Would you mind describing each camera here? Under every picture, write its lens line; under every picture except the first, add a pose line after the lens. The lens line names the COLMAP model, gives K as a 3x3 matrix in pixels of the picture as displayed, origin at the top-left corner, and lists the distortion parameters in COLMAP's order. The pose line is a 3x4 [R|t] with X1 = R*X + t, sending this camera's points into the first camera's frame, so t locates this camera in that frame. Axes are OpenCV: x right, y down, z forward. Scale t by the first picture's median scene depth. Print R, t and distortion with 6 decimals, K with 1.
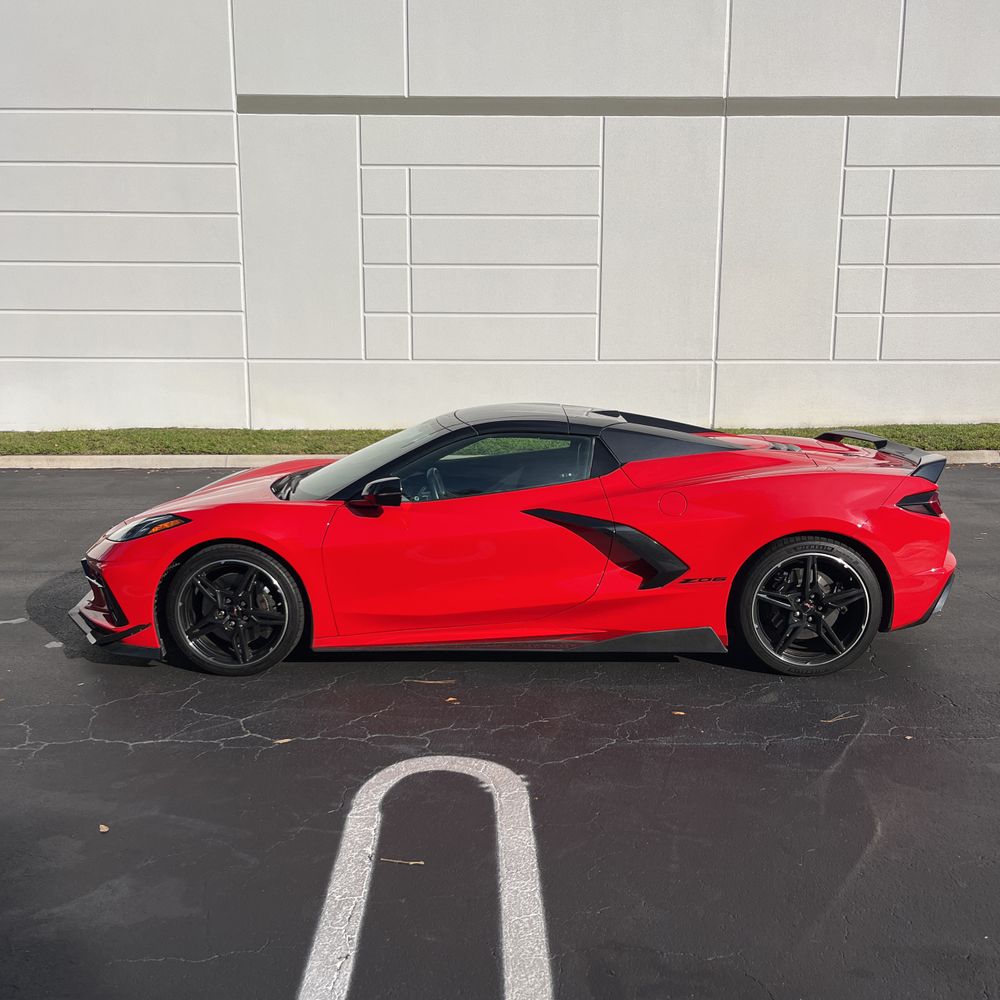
lens RADIAL K [[1009.2, 0, 497.3], [0, 1009.2, 500.3], [0, 0, 1]] dist [0.023129, -0.023885]
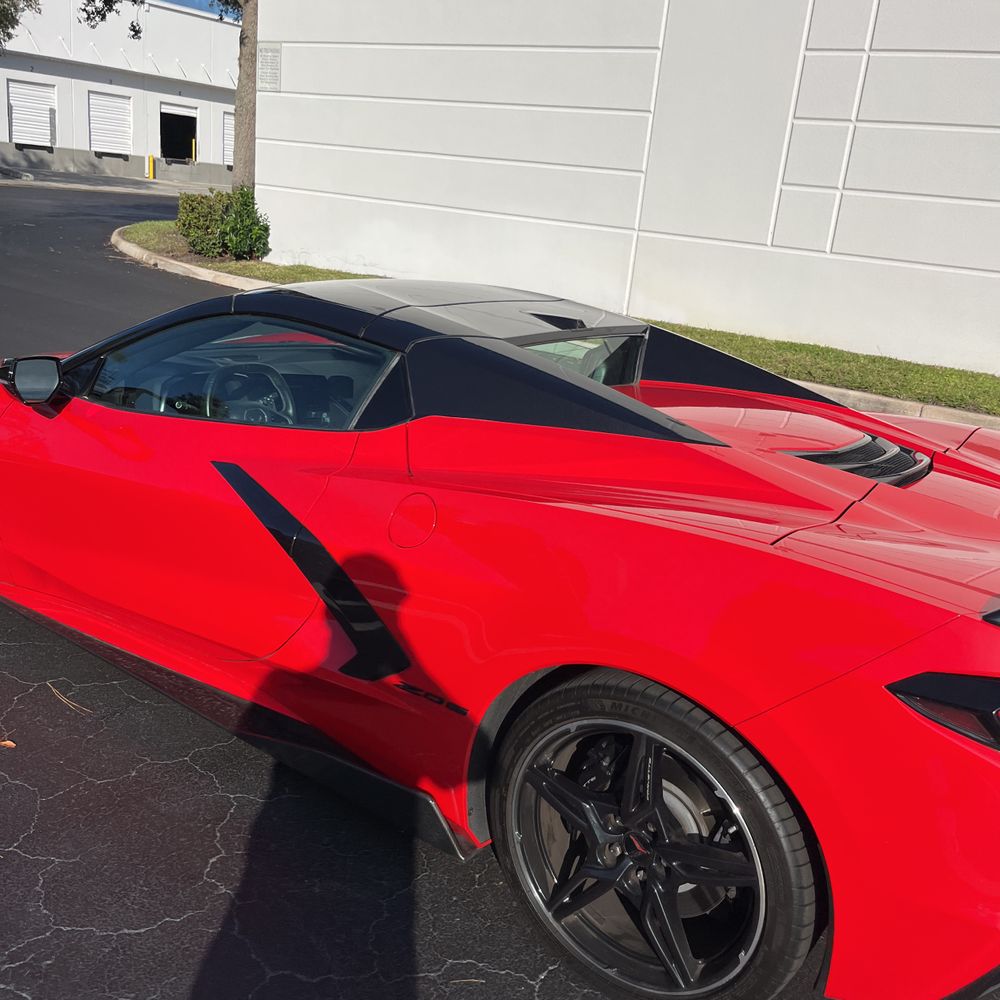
lens RADIAL K [[1002.3, 0, 499.9], [0, 1002.3, 506.6], [0, 0, 1]] dist [0.042510, -0.060876]
pose [[0.811713, 0.245317, -0.530039, 0.397143], [-0.187887, 0.968951, 0.160723, -0.073784], [0.553010, -0.030874, 0.832602, 0.567866]]
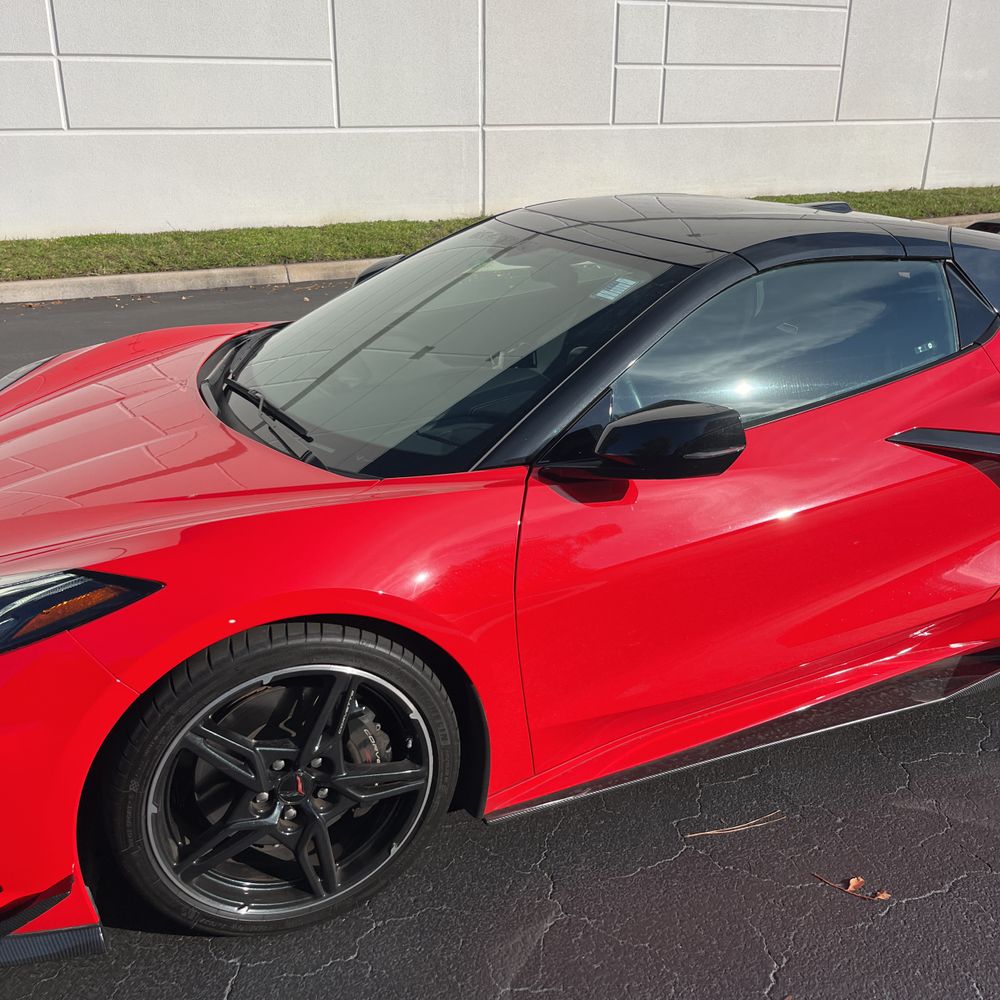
lens RADIAL K [[1014.2, 0, 487.7], [0, 1014.2, 484.2], [0, 0, 1]] dist [0.056776, -0.088053]
pose [[0.915401, -0.143006, 0.376284, -0.293414], [0.068047, 0.976290, 0.205495, -0.071509], [-0.396749, -0.162505, 0.903428, 0.575282]]
